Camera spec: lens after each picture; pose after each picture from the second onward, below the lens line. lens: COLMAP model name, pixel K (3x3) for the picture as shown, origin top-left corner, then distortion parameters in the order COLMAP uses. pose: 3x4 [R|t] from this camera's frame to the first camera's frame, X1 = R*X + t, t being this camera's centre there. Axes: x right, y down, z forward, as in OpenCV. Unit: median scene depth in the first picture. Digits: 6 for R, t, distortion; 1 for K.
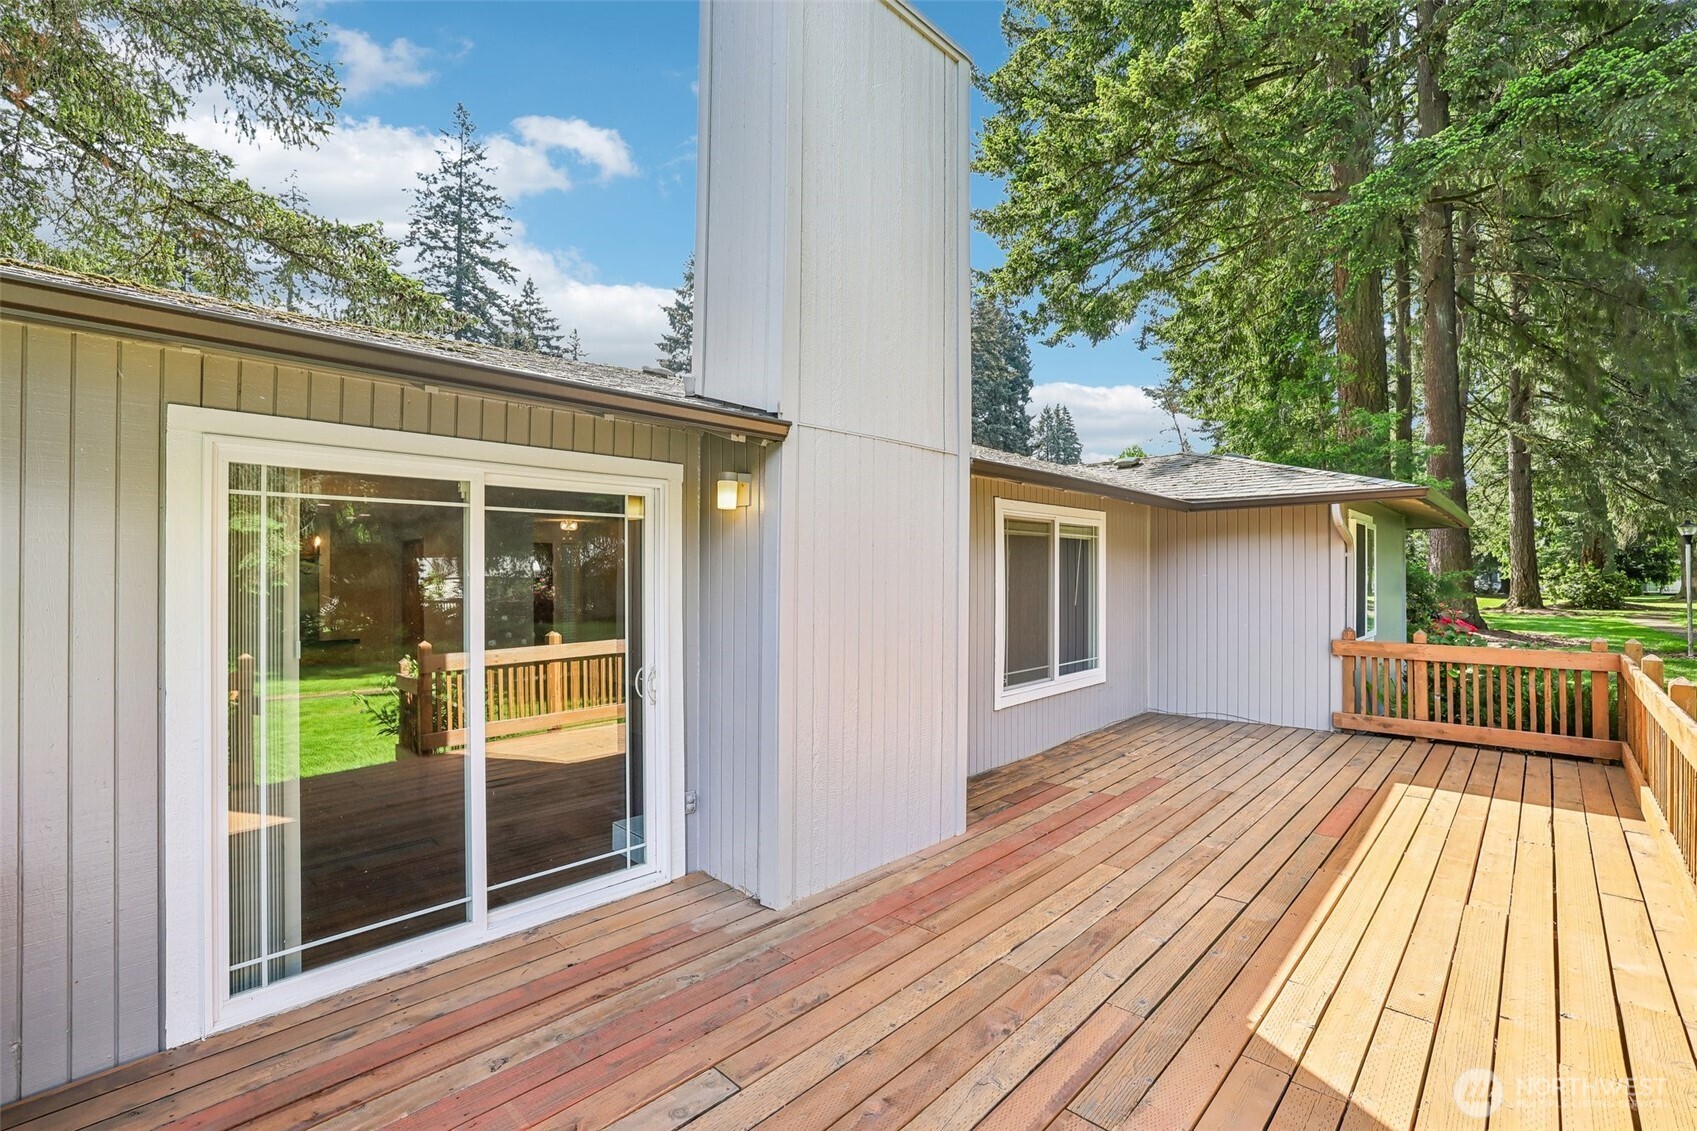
lens RADIAL K [[732.9, 0, 843.2], [0, 732.9, 562.5], [0, 0, 1]] dist [-0.022466, 0.009840]
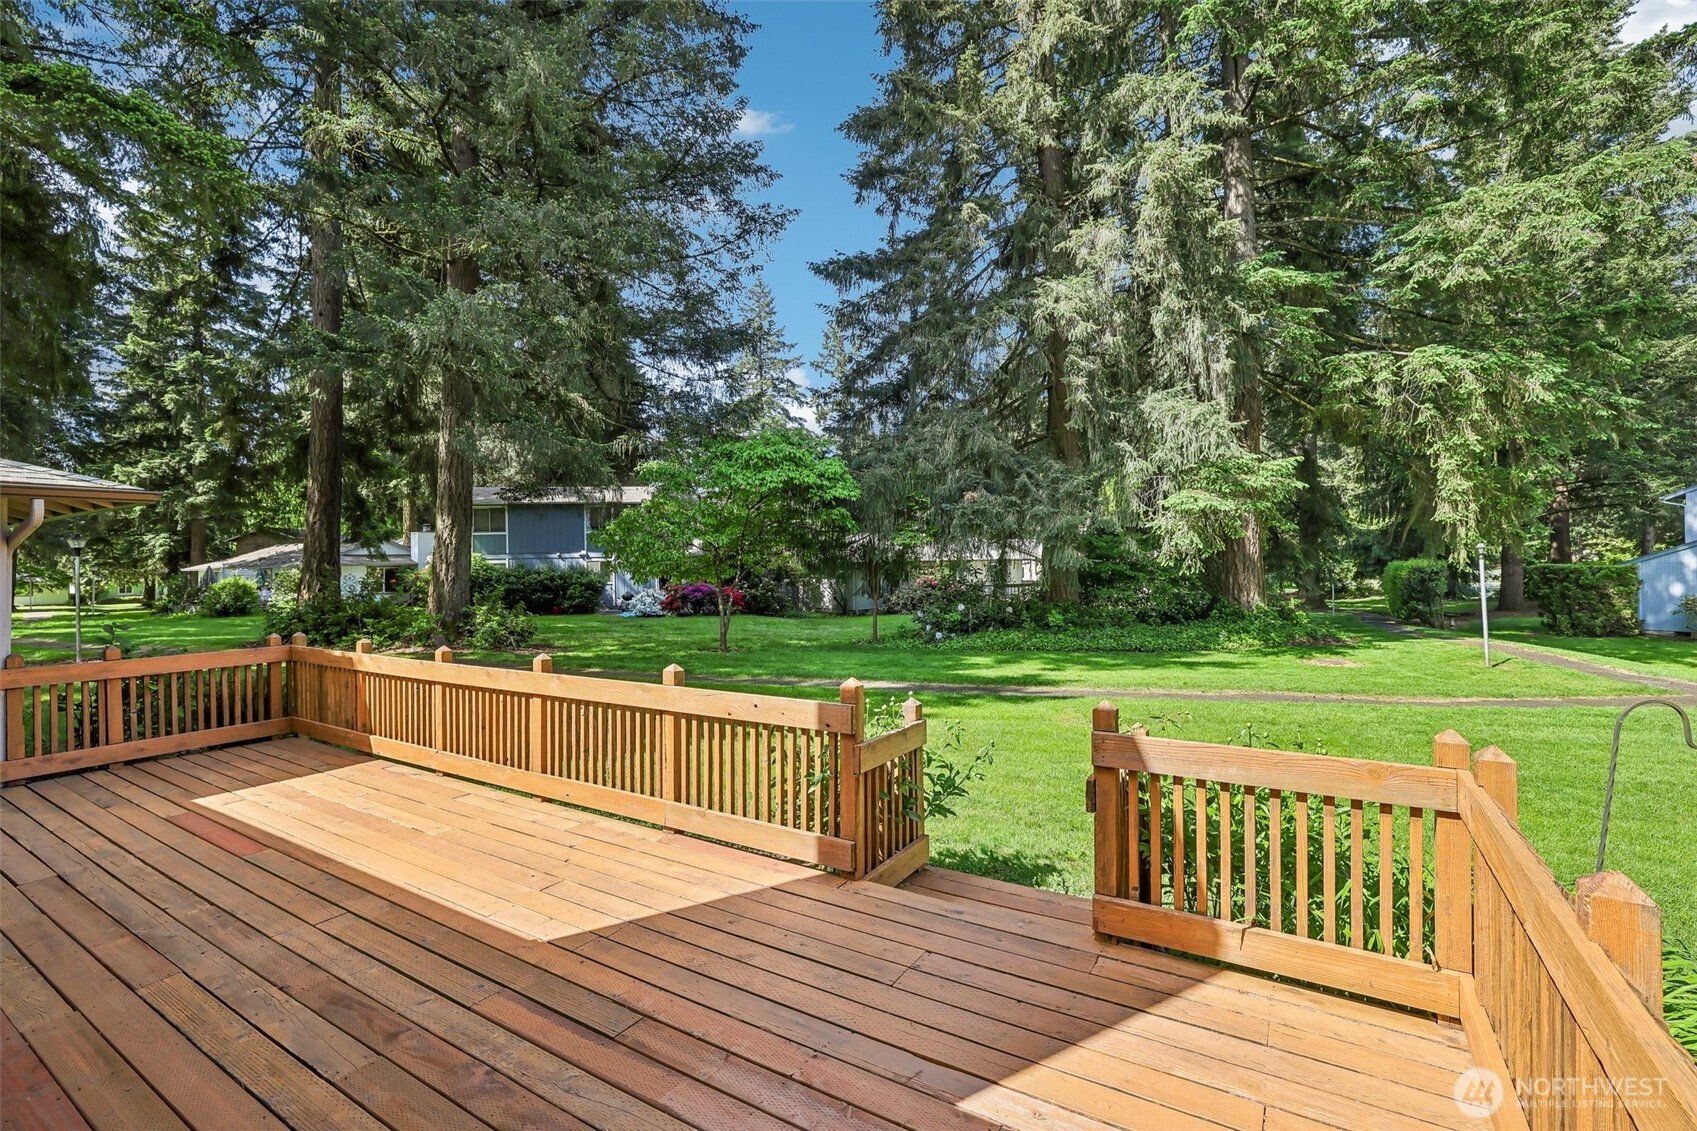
lens RADIAL K [[732.9, 0, 846.8], [0, 732.9, 570.7], [0, 0, 1]] dist [-0.022466, 0.009840]
pose [[-0.202807, 0.003782, 0.979211, -0.501400], [0.003472, 0.999989, -0.003143, 0.007081], [-0.979213, 0.002762, -0.202818, 0.480450]]
